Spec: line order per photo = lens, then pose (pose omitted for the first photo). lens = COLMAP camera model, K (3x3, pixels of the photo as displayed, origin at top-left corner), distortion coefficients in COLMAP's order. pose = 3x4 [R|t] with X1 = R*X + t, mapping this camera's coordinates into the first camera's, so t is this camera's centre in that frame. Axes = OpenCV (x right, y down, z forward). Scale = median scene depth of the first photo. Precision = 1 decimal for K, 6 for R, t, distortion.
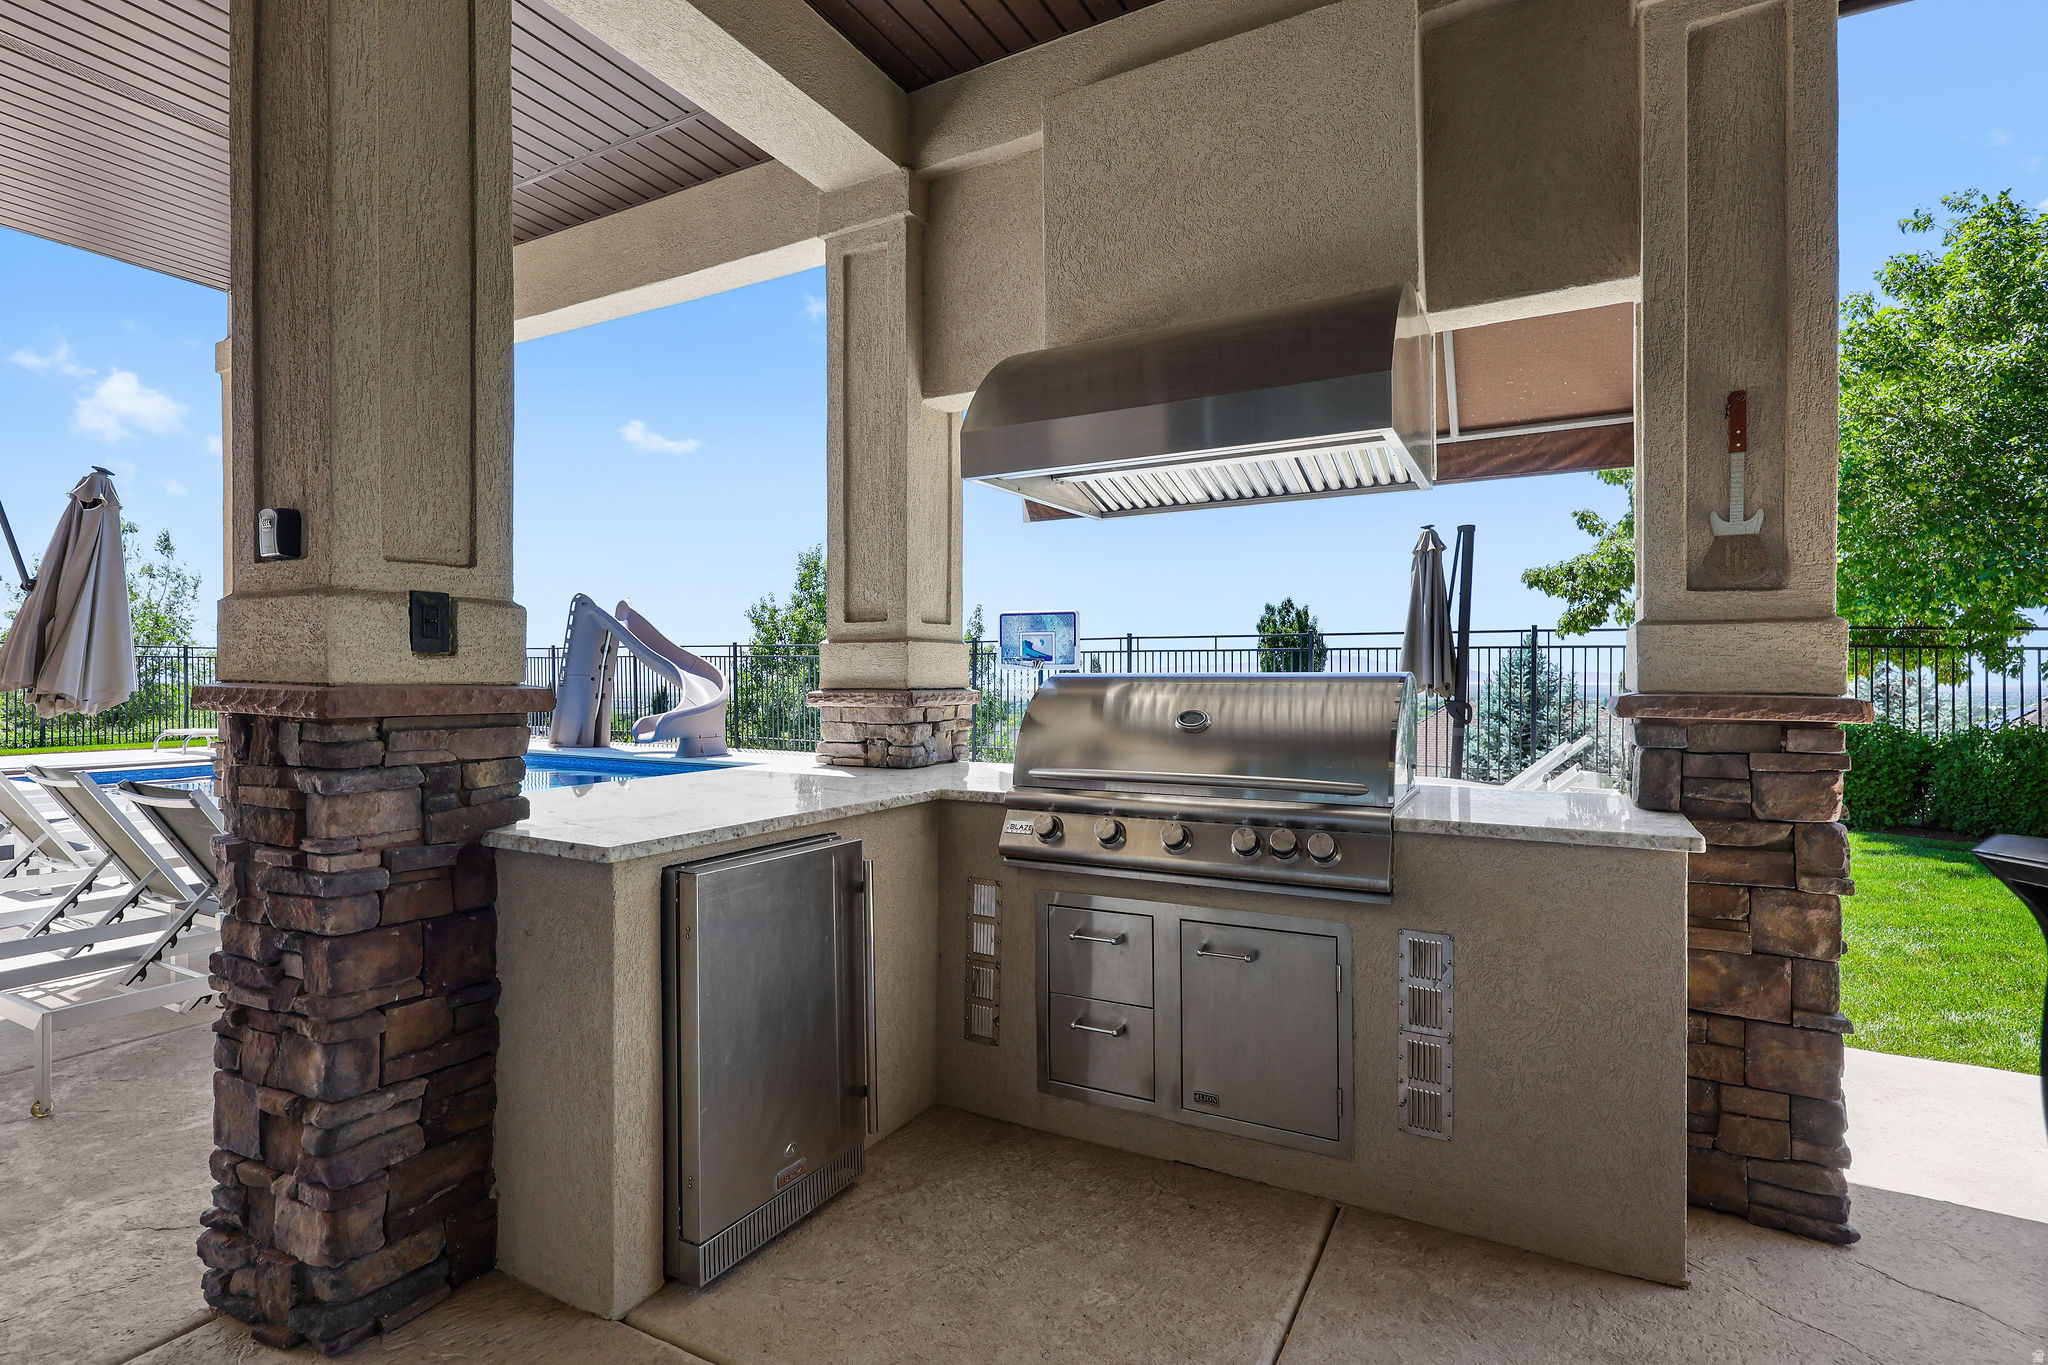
lens RADIAL K [[976.1, 0, 996.0], [0, 976.1, 673.3], [0, 0, 1]] dist [0.000101, -0.000108]
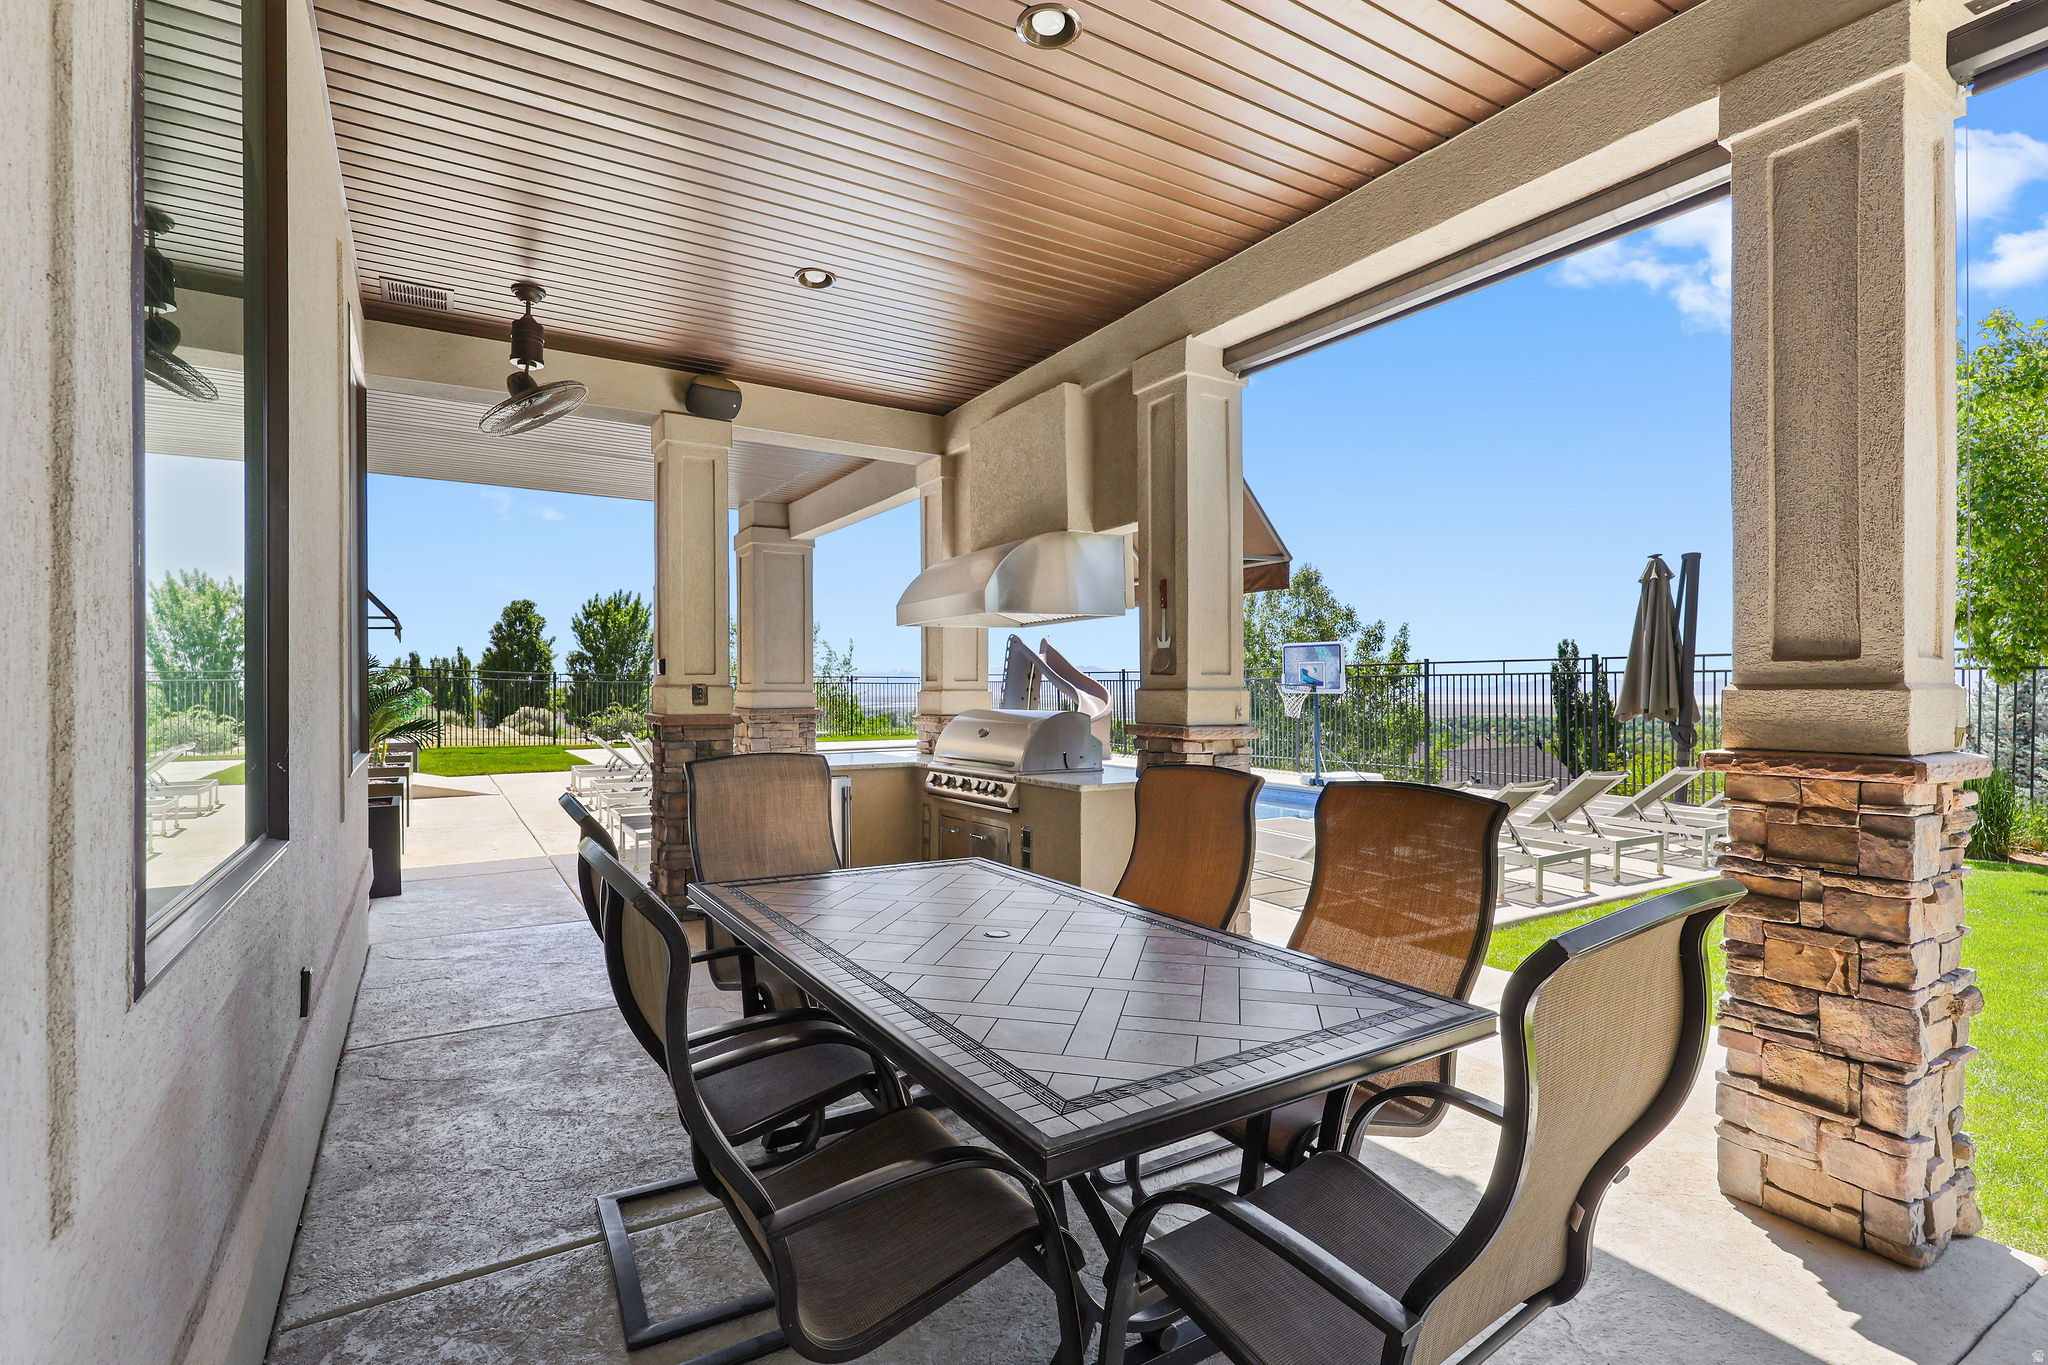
lens RADIAL K [[1017.5, 0, 1024.0], [0, 1017.5, 682.5], [0, 0, 1]] dist [0.000200, -0.000005]
pose [[0.864046, -0.006230, -0.503375, 0.410303], [0.004723, 0.999980, -0.004269, -0.015258], [0.503391, 0.001311, 0.864058, -0.265940]]
